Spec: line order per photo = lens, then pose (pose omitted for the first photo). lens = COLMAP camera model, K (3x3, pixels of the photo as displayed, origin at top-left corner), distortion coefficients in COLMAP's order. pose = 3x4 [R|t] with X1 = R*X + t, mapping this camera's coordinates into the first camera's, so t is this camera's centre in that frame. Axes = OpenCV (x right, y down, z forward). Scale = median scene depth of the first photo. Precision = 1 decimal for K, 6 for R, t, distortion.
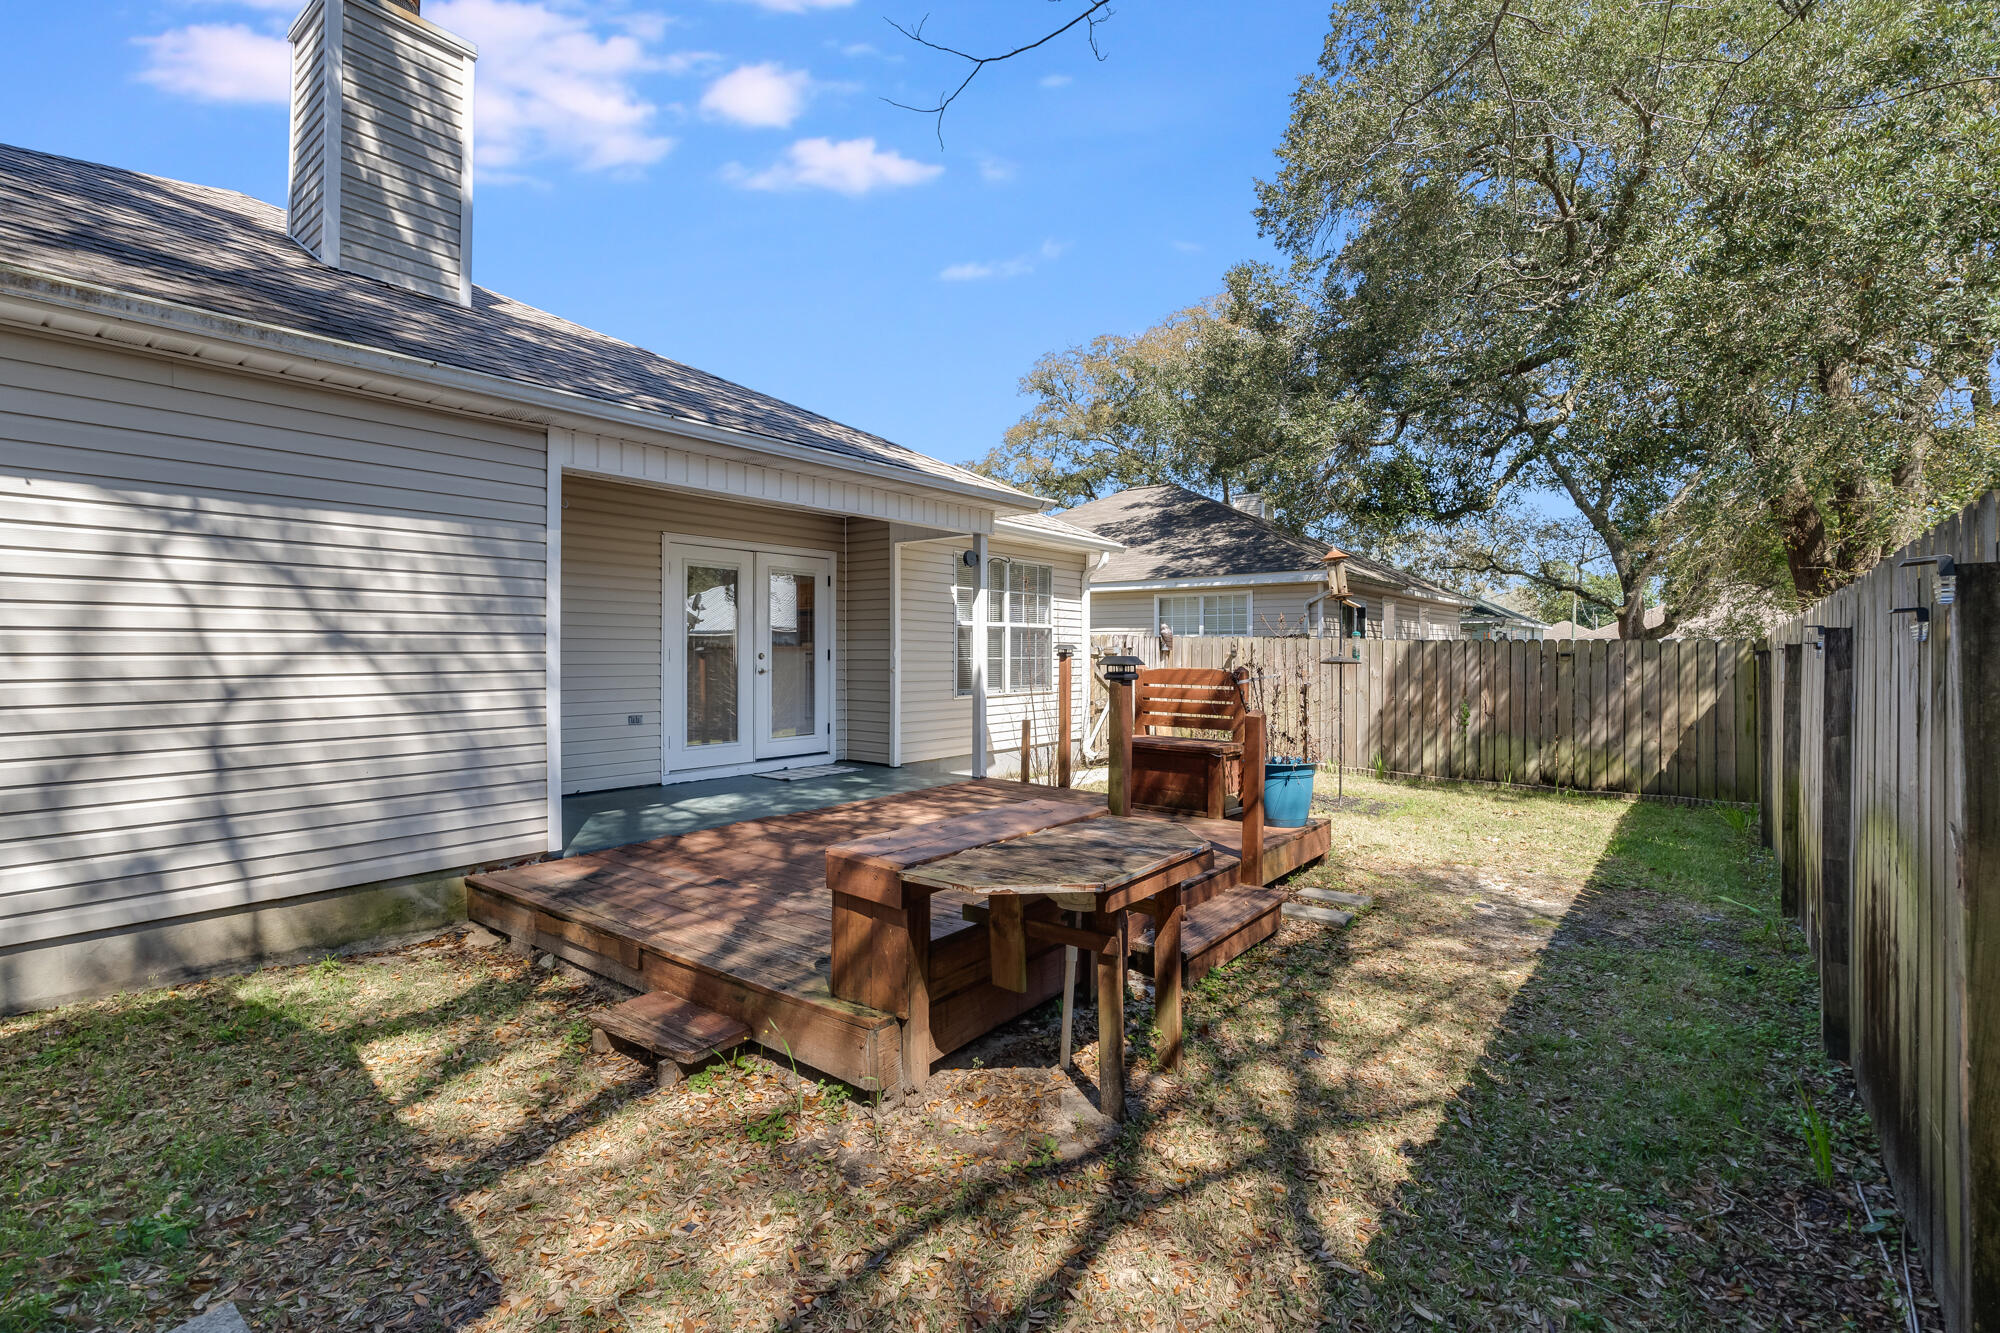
lens RADIAL K [[894.8, 0, 1000.0], [0, 894.8, 666.5], [0, 0, 1]] dist [-0.003031, -0.000081]
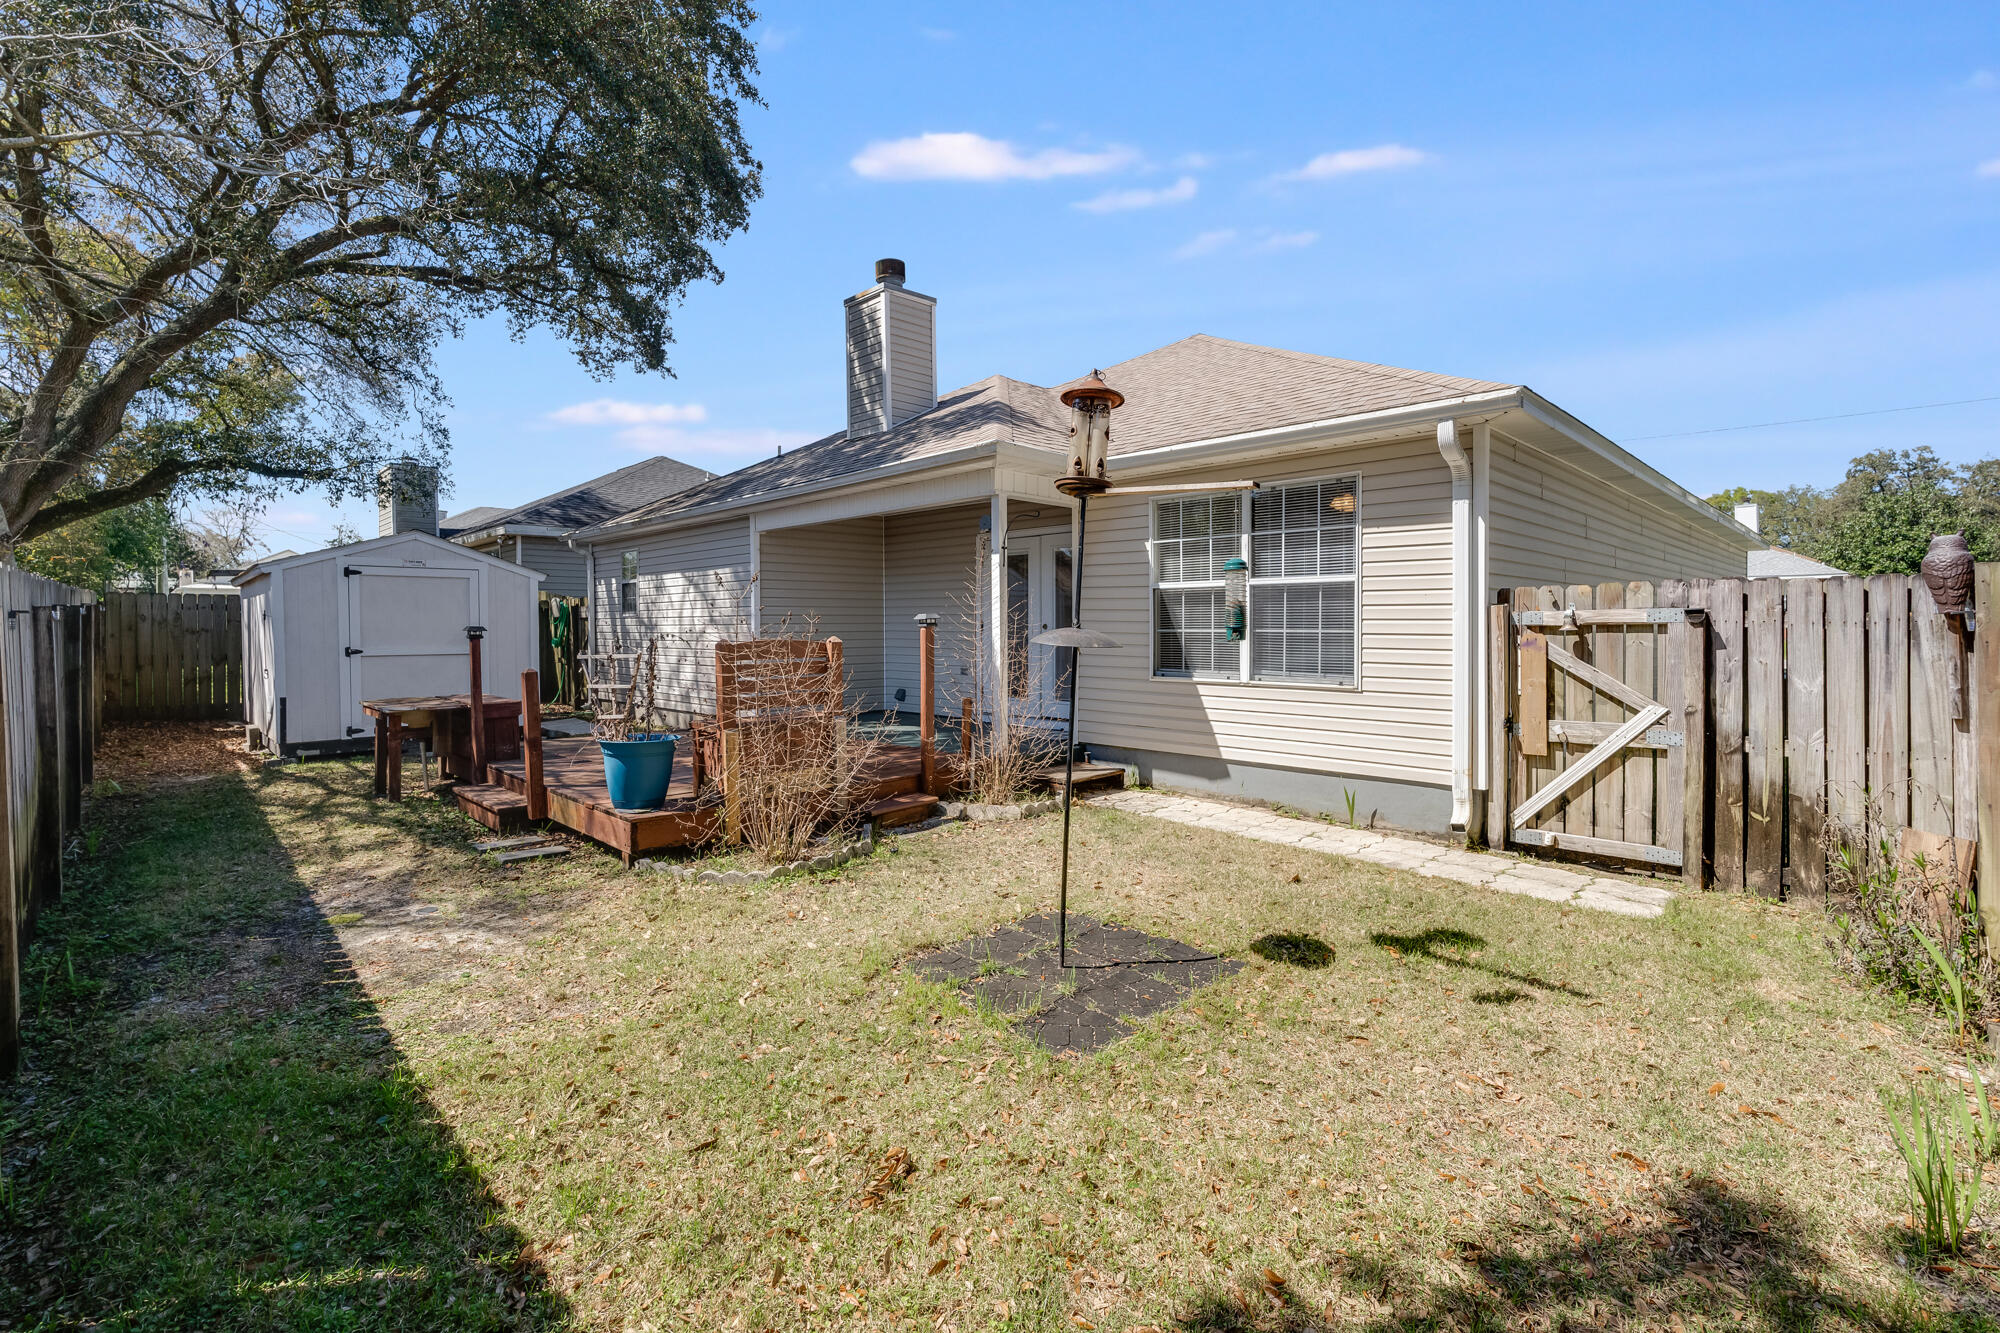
lens RADIAL K [[894.8, 0, 1000.0], [0, 894.8, 666.5], [0, 0, 1]] dist [-0.003031, -0.000081]
pose [[-0.129859, 0.047156, -0.990410, 1.201520], [-0.013360, 0.998695, 0.049303, -0.022173], [0.991442, 0.019635, -0.129060, 1.496868]]
